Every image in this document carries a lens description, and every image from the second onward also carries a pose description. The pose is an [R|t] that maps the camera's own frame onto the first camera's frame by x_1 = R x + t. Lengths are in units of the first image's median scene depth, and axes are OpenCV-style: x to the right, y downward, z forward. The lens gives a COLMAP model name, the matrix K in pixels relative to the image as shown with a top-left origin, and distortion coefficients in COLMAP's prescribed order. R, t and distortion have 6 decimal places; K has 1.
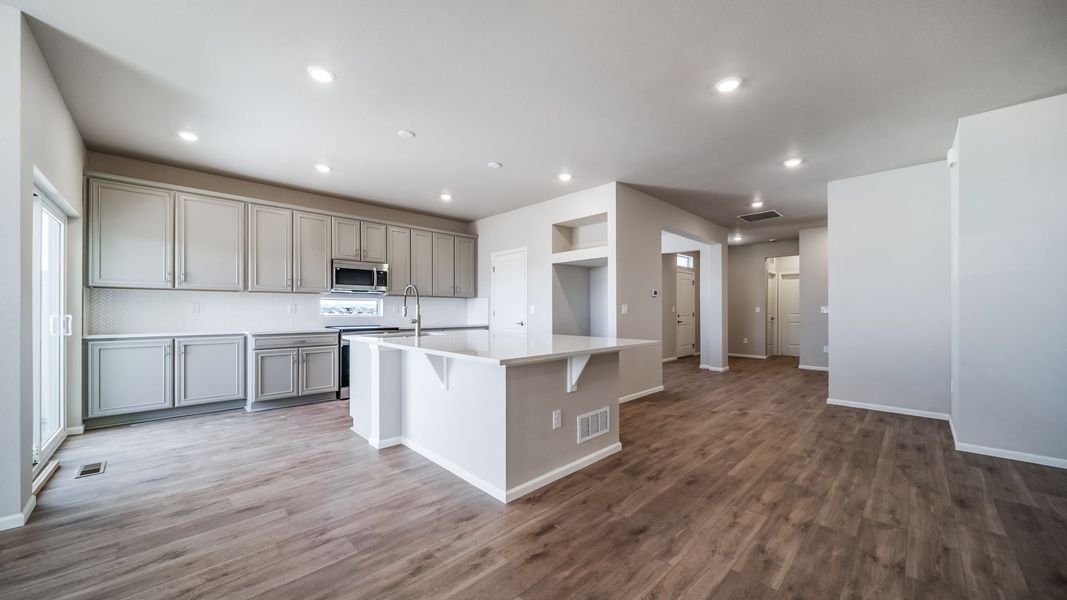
lens RADIAL K [[378.3, 0, 523.3], [0, 378.3, 314.2], [0, 0, 1]] dist [-0.000689, -0.000009]
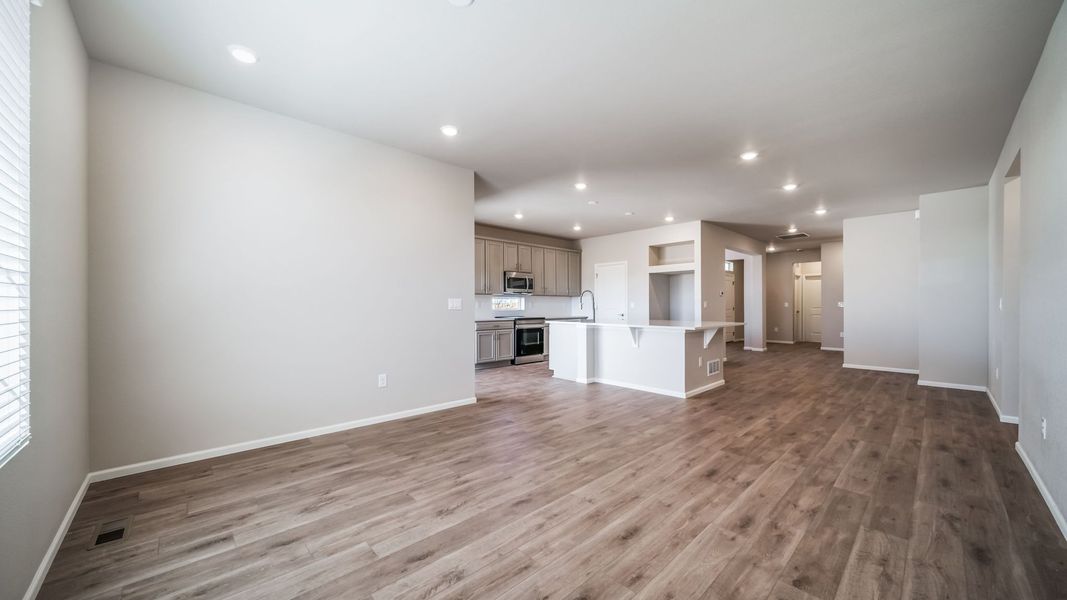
lens RADIAL K [[381.2, 0, 525.4], [0, 381.2, 310.4], [0, 0, 1]] dist [0.000331, -0.000041]
pose [[0.999844, -0.002051, -0.017540, -0.378941], [0.002085, 0.999996, 0.001911, 0.005151], [0.017536, -0.001947, 0.999844, -0.472336]]
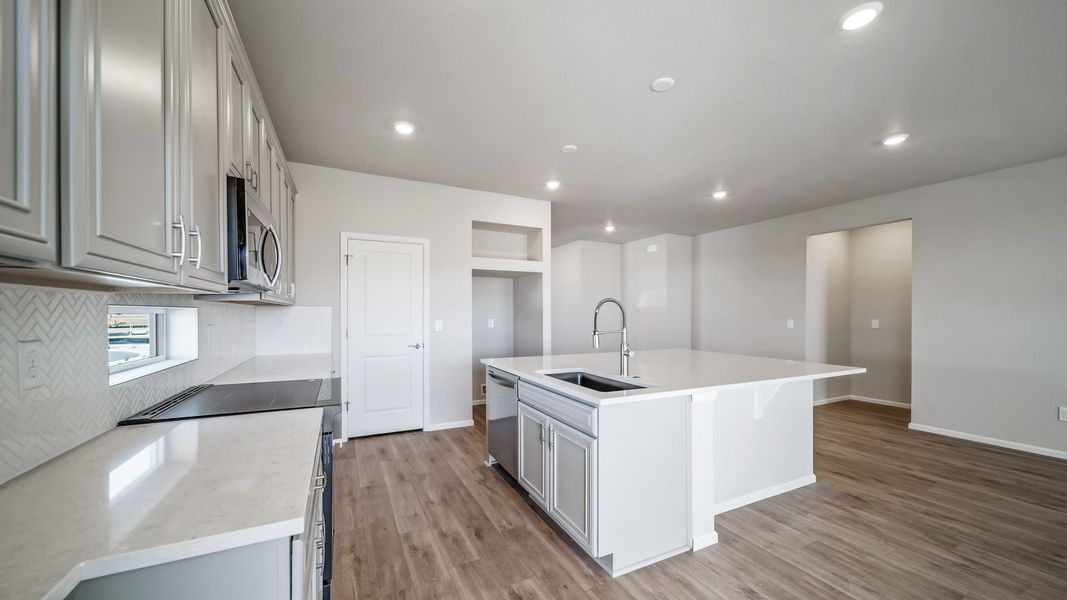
lens RADIAL K [[381.2, 0, 525.4], [0, 381.2, 310.4], [0, 0, 1]] dist [0.000331, -0.000041]
pose [[0.298860, 0.007851, 0.954265, -0.683698], [0.009628, 0.999890, -0.011242, -0.035186], [-0.954248, 0.012547, 0.298752, 0.665383]]
